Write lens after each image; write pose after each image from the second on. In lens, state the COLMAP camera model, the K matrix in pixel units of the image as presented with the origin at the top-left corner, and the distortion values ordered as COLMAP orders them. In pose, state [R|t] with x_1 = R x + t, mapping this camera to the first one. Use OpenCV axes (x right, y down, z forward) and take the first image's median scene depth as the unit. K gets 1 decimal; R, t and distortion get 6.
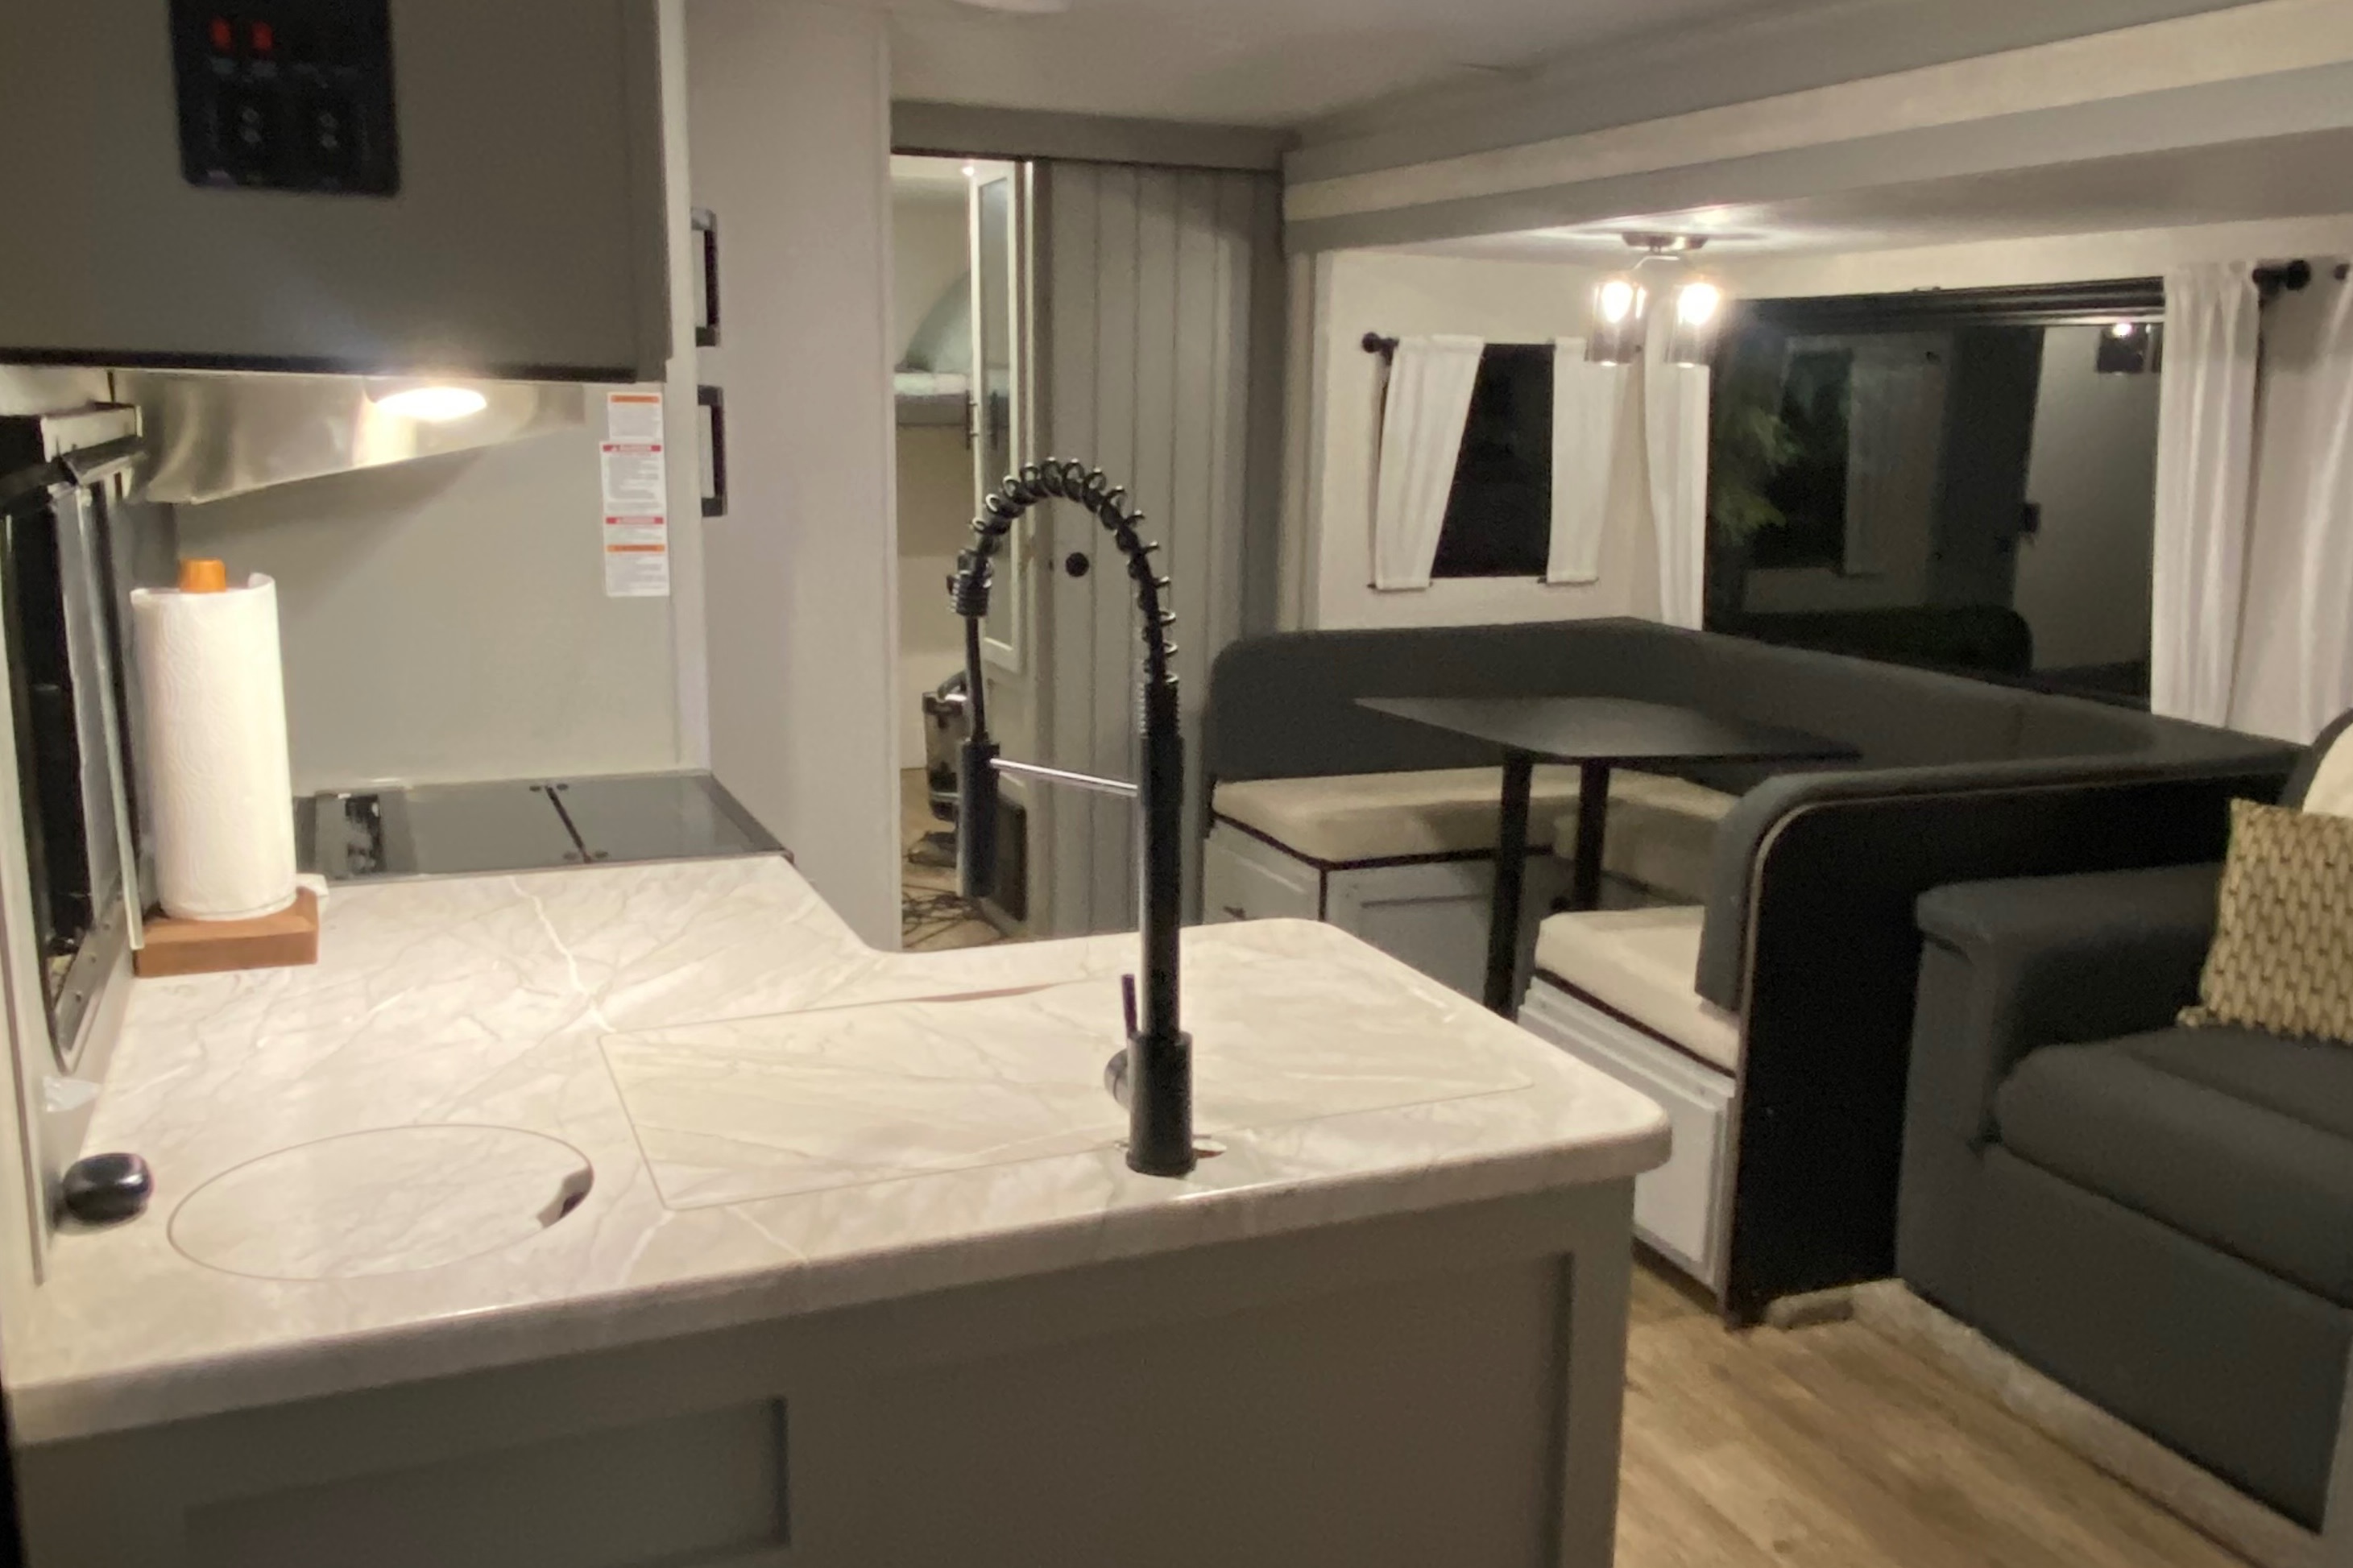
lens RADIAL K [[1936.3, 0, 1176.5], [0, 1936.3, 784.0], [0, 0, 1]] dist [0.011623, 0.005477]
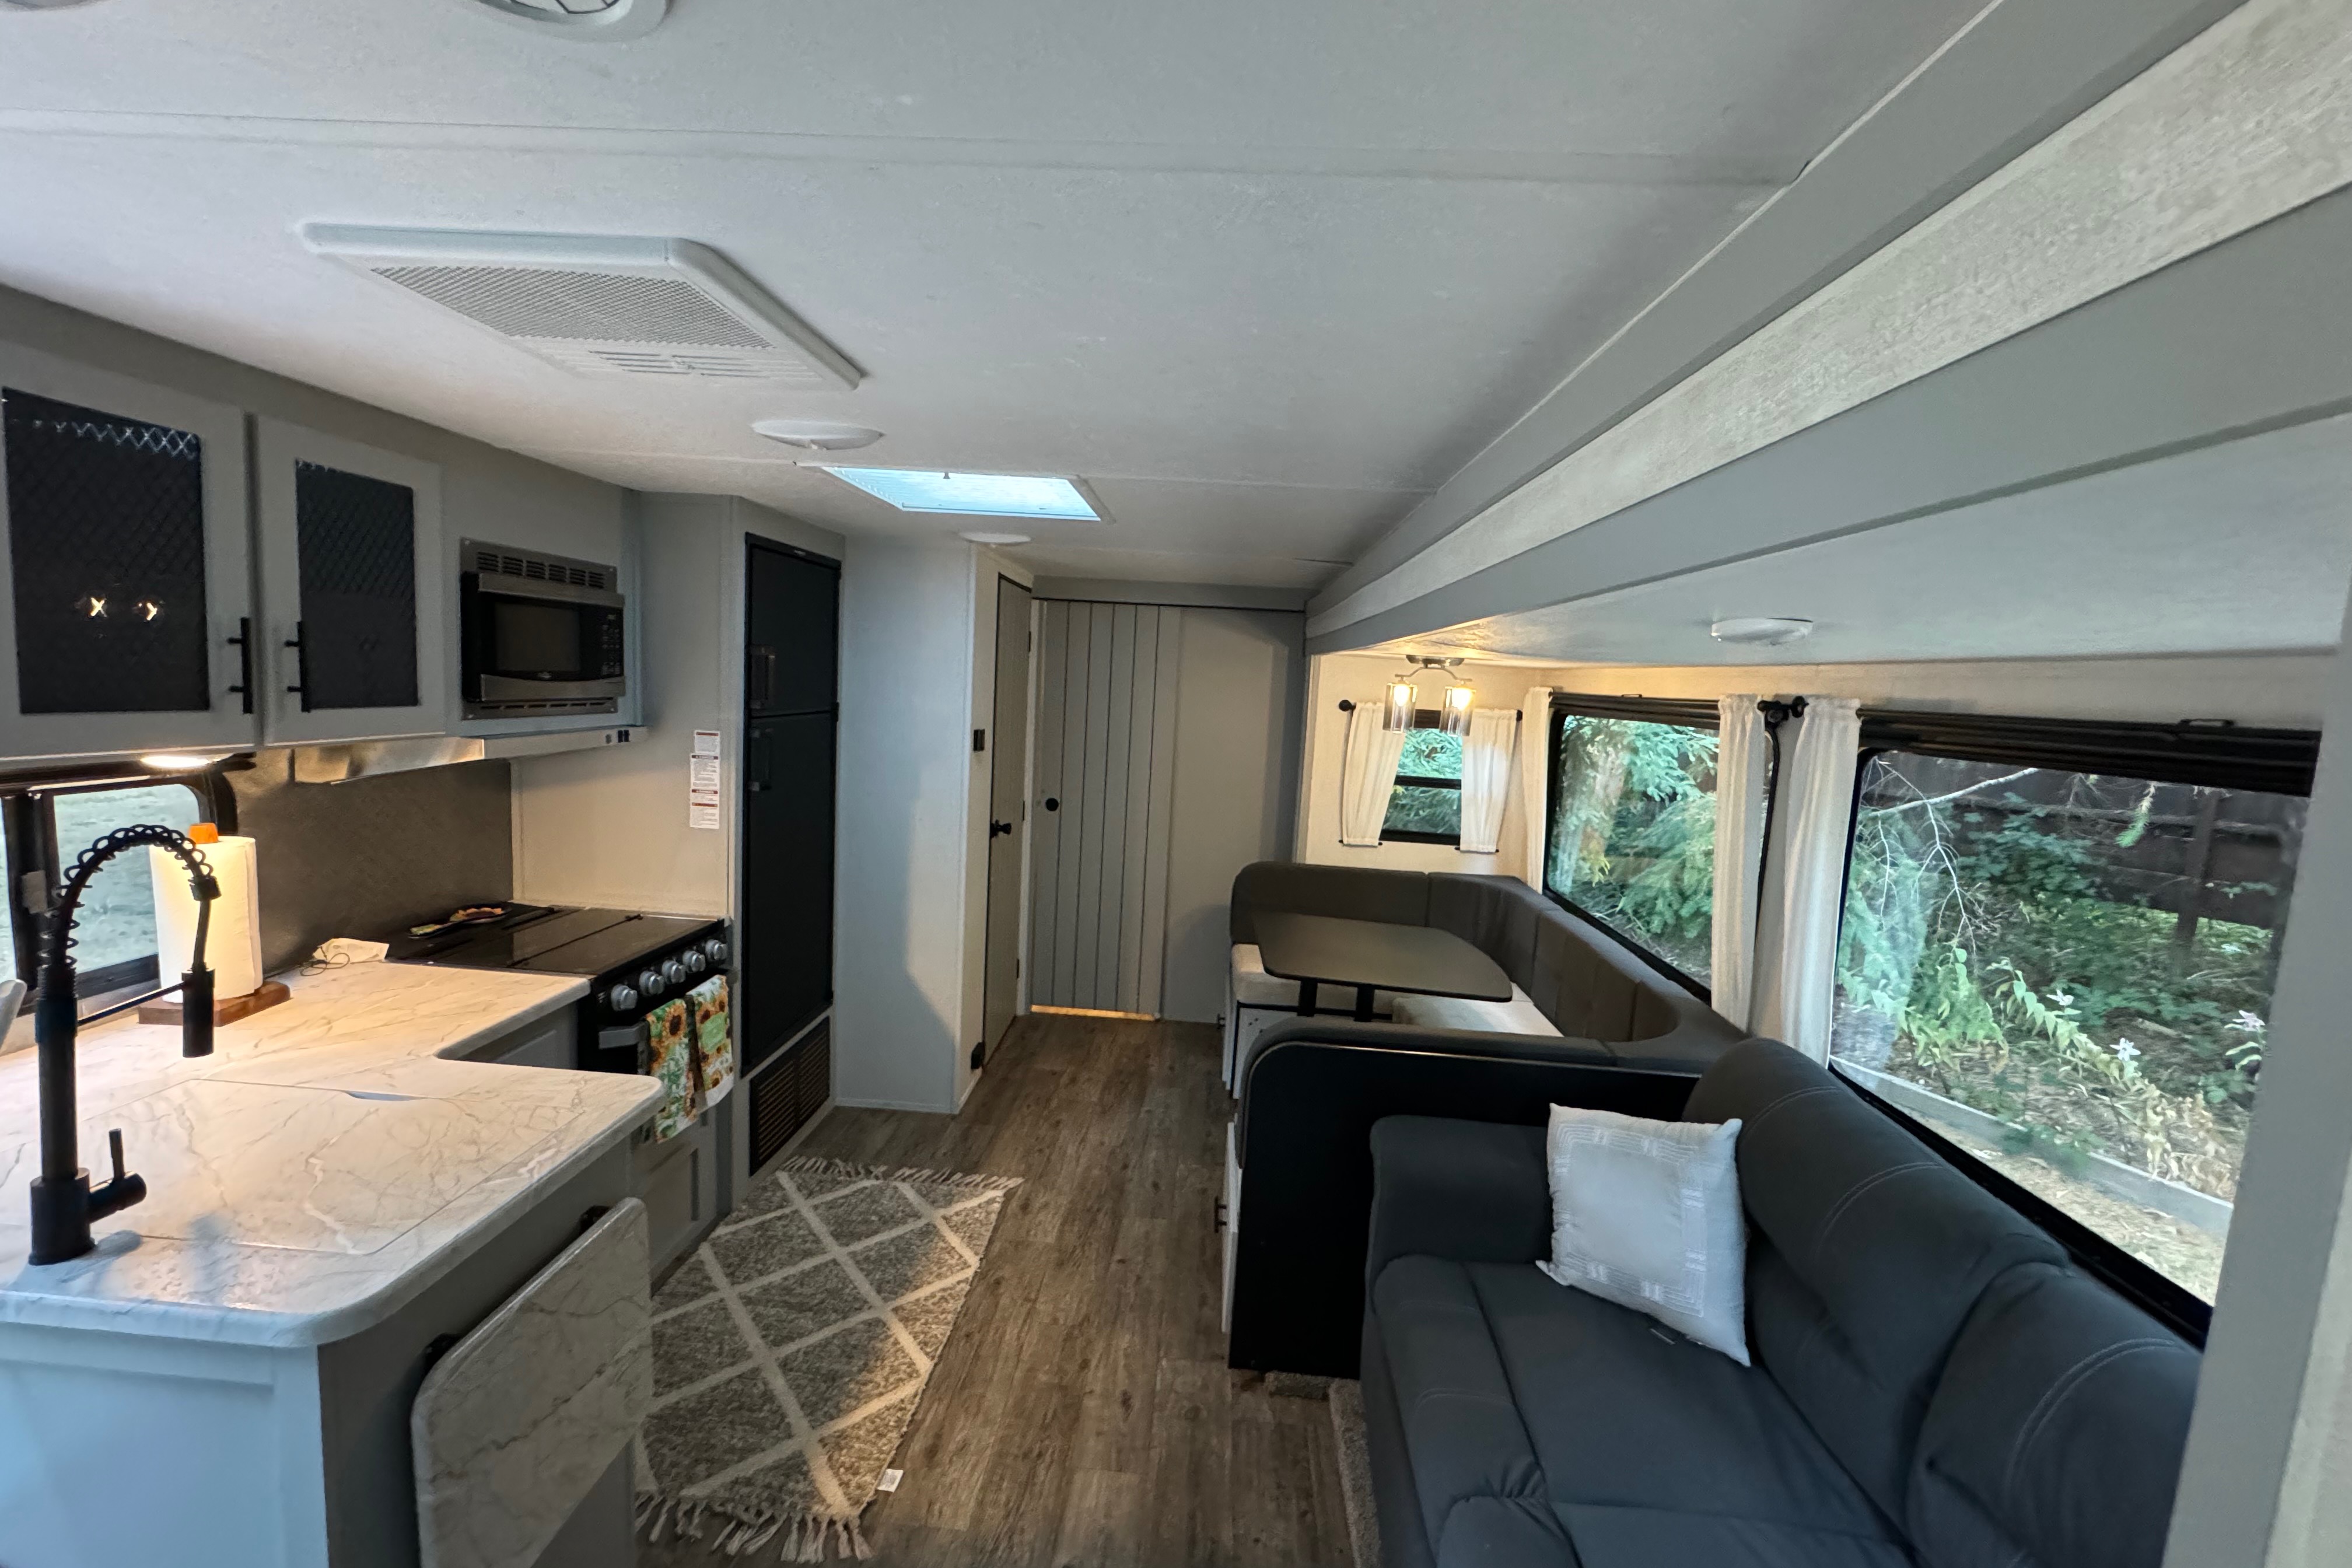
lens RADIAL K [[928.8, 0, 1176.0], [0, 928.8, 784.0], [0, 0, 1]] dist [0.000913, 0.000093]
pose [[0.896445, 0.085999, -0.434731, 0.493644], [-0.128273, 0.989350, -0.068794, -0.115964], [0.424185, 0.117434, 0.897929, 0.268636]]
